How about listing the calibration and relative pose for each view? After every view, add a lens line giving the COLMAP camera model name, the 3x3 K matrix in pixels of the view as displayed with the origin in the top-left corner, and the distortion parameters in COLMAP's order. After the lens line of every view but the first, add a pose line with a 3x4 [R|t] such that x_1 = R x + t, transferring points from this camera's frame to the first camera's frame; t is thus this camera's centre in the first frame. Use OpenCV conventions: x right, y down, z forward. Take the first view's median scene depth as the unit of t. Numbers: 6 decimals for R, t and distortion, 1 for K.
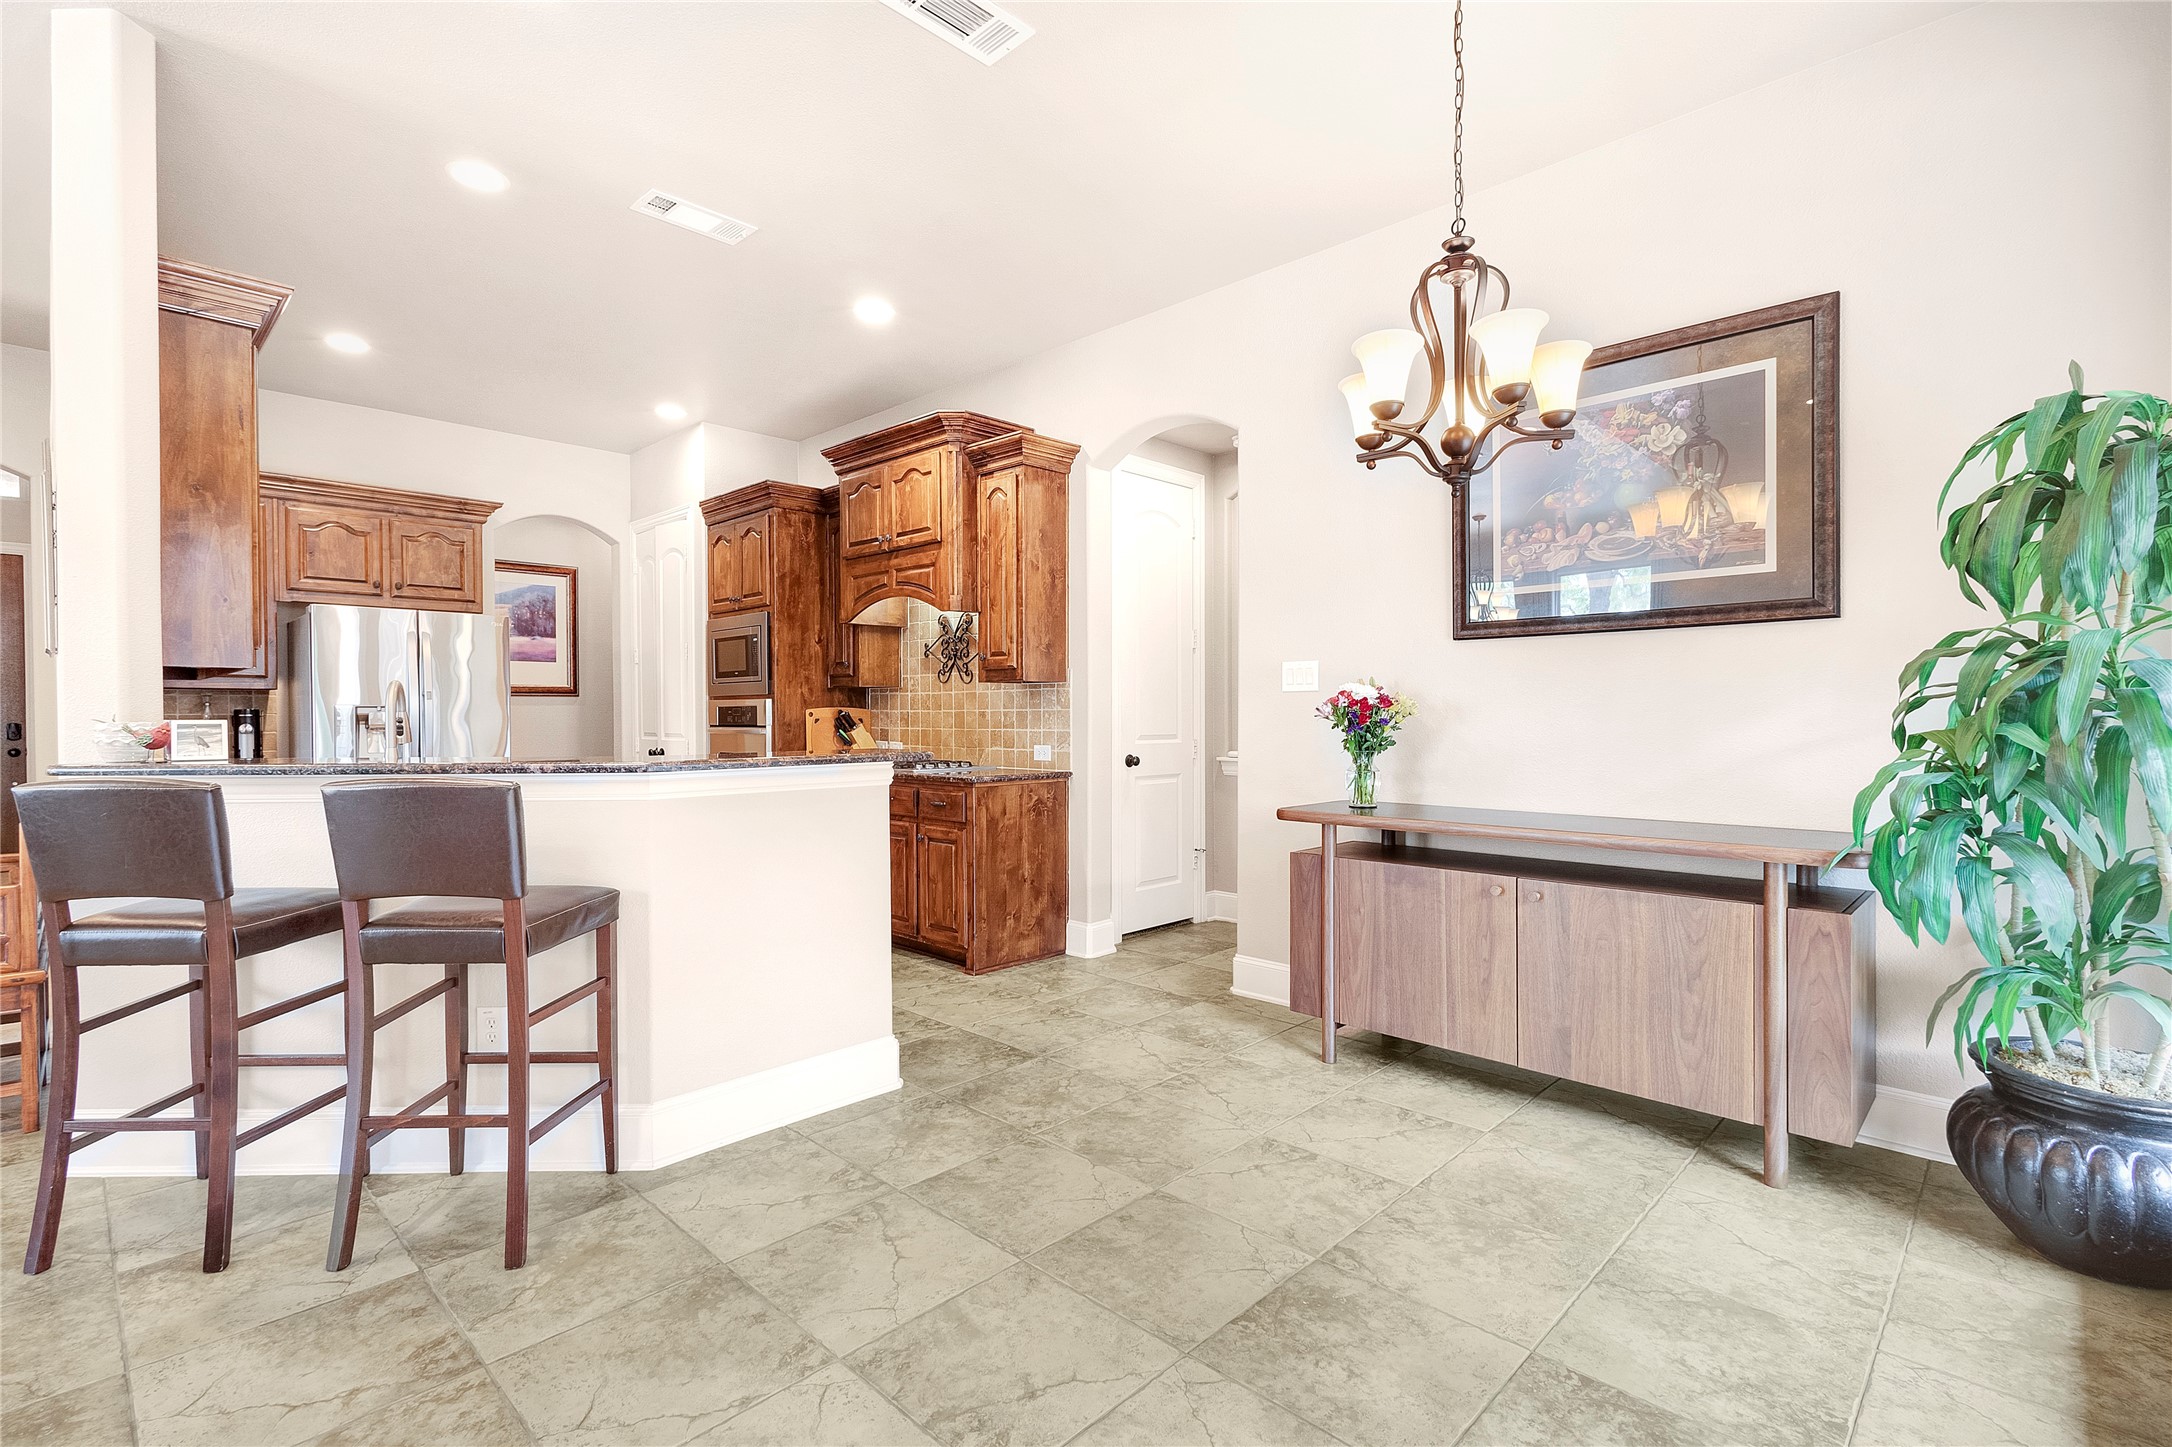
lens RADIAL K [[1000.4, 0, 1089.5], [0, 1000.4, 729.0], [0, 0, 1]] dist [0.004676, -0.000555]
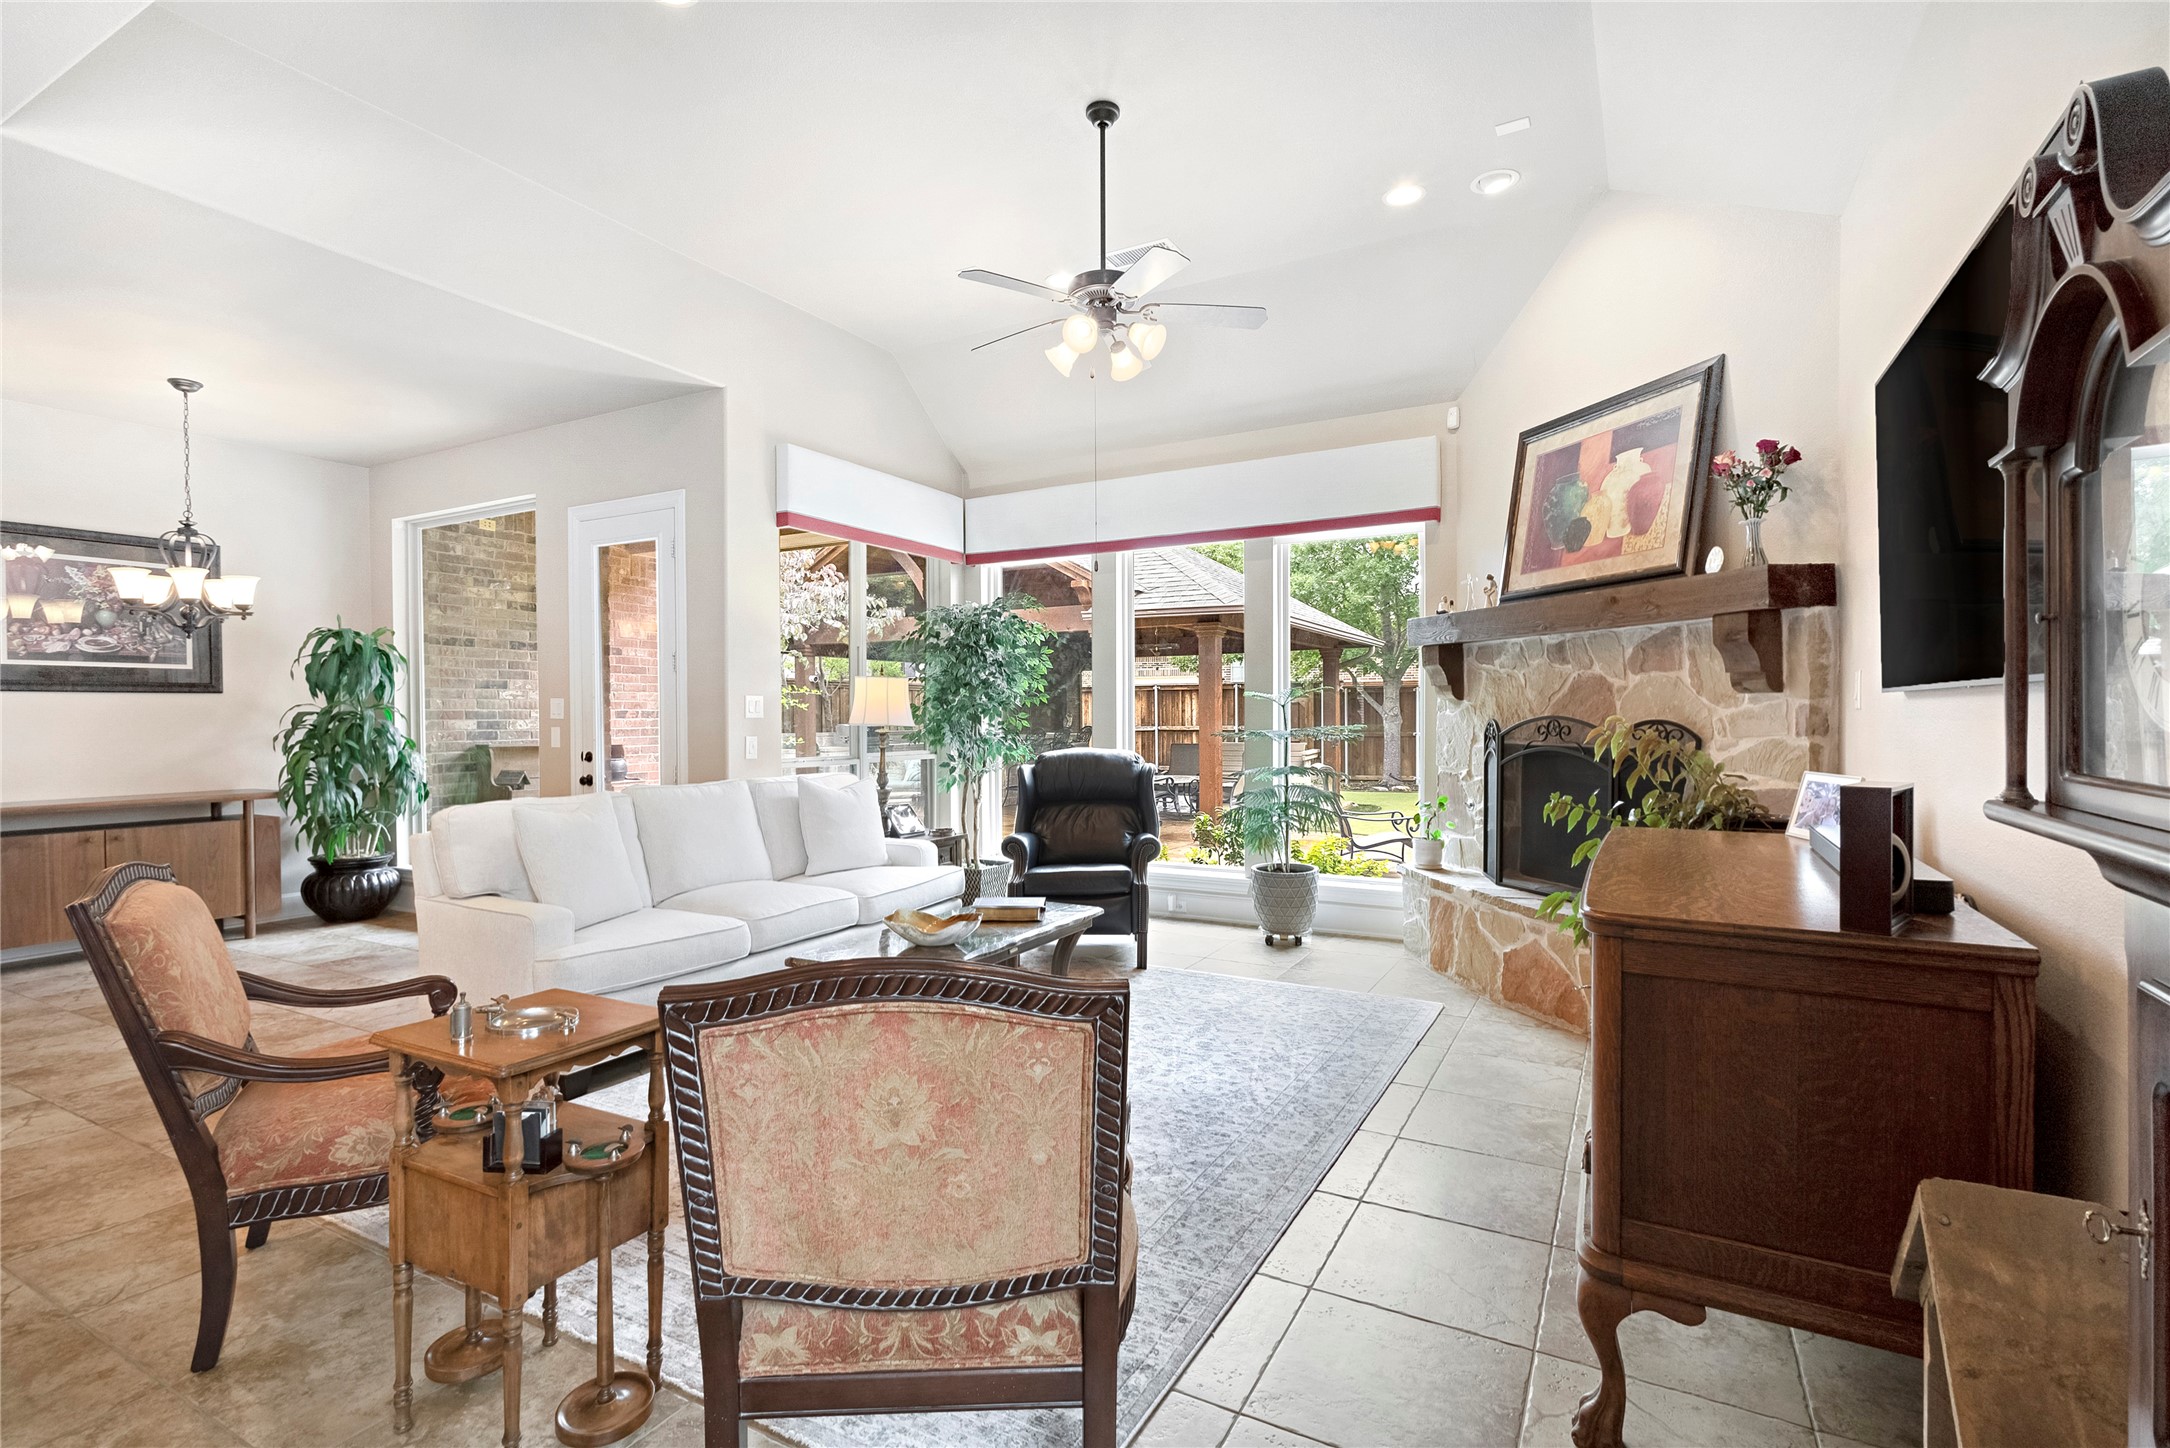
lens RADIAL K [[999.5, 0, 1088.5], [0, 999.5, 729.5], [0, 0, 1]] dist [0.004676, -0.000555]
pose [[-0.267468, -0.009352, 0.963521, -1.096558], [0.021272, 0.999652, 0.015608, -0.014548], [-0.963332, 0.024671, -0.267176, -0.140658]]
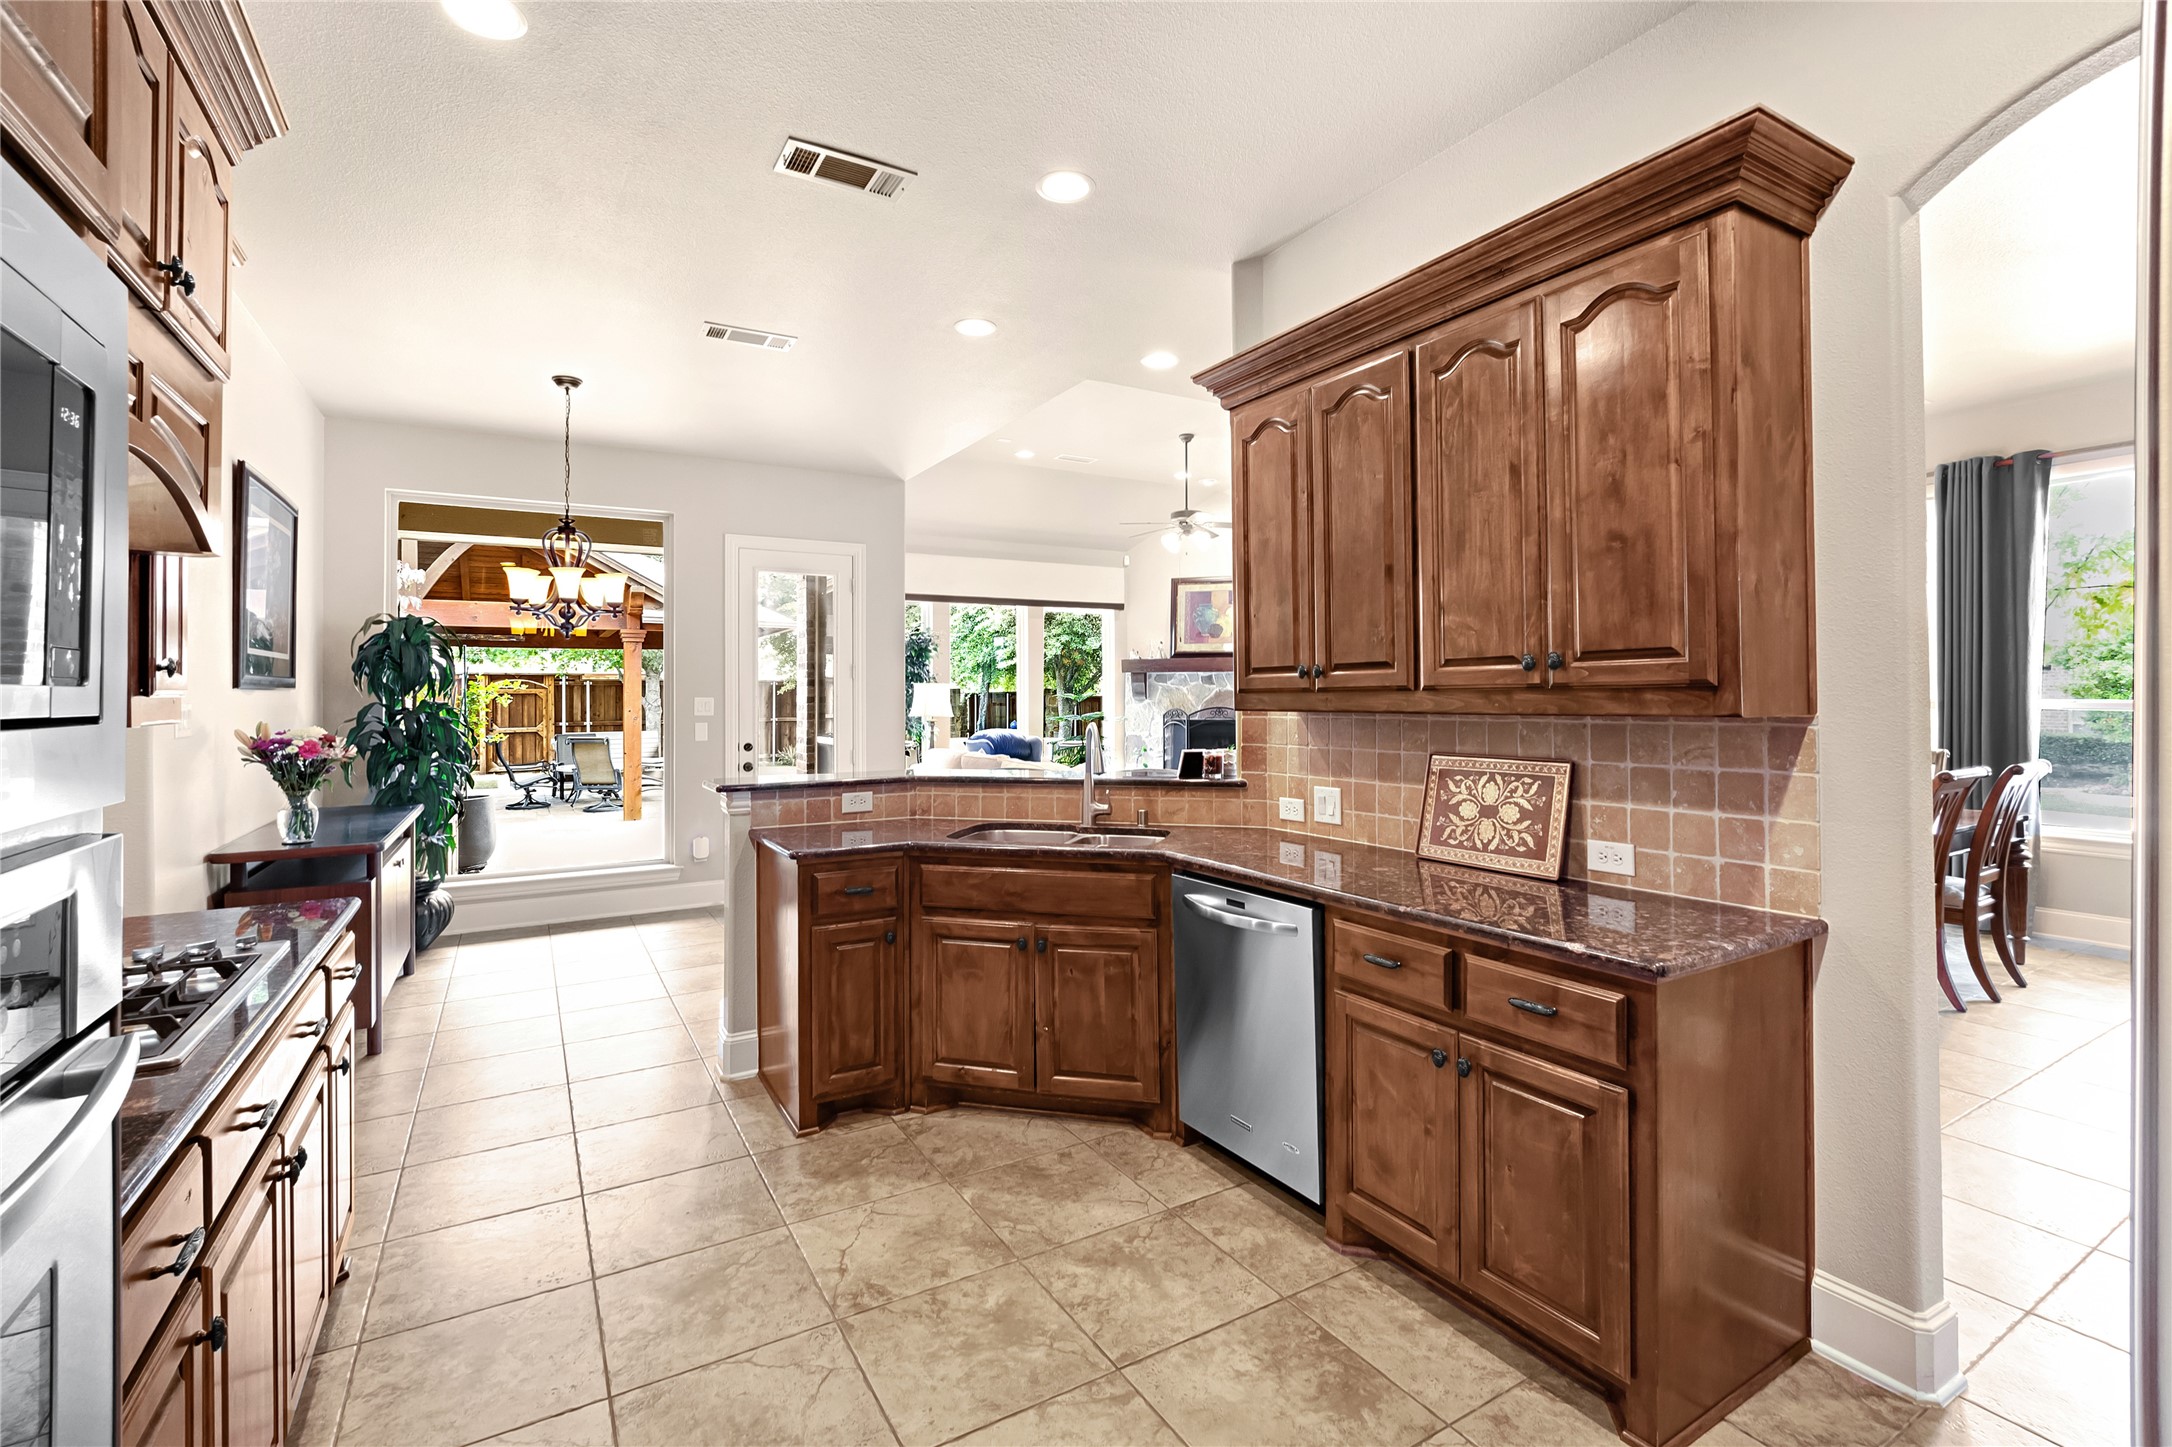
lens RADIAL K [[962.4, 0, 1086.8], [0, 962.4, 708.4], [0, 0, 1]] dist [0.000066, -0.000176]
pose [[-0.964845, 0.006353, 0.262742, -0.604630], [0.013804, 0.999553, 0.026523, -0.060394], [-0.262456, 0.029218, -0.964501, 1.312477]]
